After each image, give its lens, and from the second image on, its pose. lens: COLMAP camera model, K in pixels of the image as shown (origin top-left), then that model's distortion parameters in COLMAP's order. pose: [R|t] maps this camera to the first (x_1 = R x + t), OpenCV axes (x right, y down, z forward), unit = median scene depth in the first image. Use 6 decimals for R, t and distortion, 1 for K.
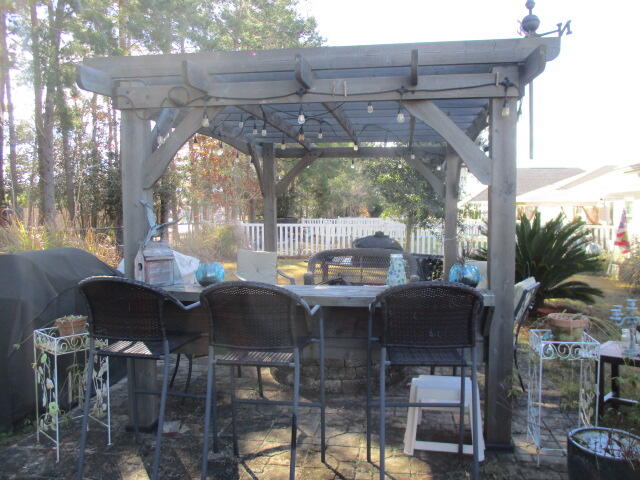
lens RADIAL K [[528.9, 0, 320.2], [0, 528.9, 238.1], [0, 0, 1]] dist [-0.038302, 0.004751]
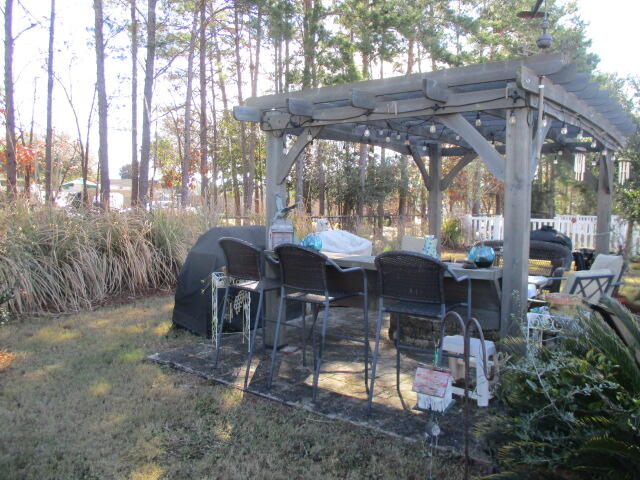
lens RADIAL K [[528.9, 0, 319.8], [0, 528.9, 239.5], [0, 0, 1]] dist [-0.038302, 0.004751]
pose [[0.868556, 0.051603, -0.492898, 0.538154], [-0.044561, 0.998667, 0.026030, 0.019525], [0.493584, -0.000644, 0.869698, -0.245508]]
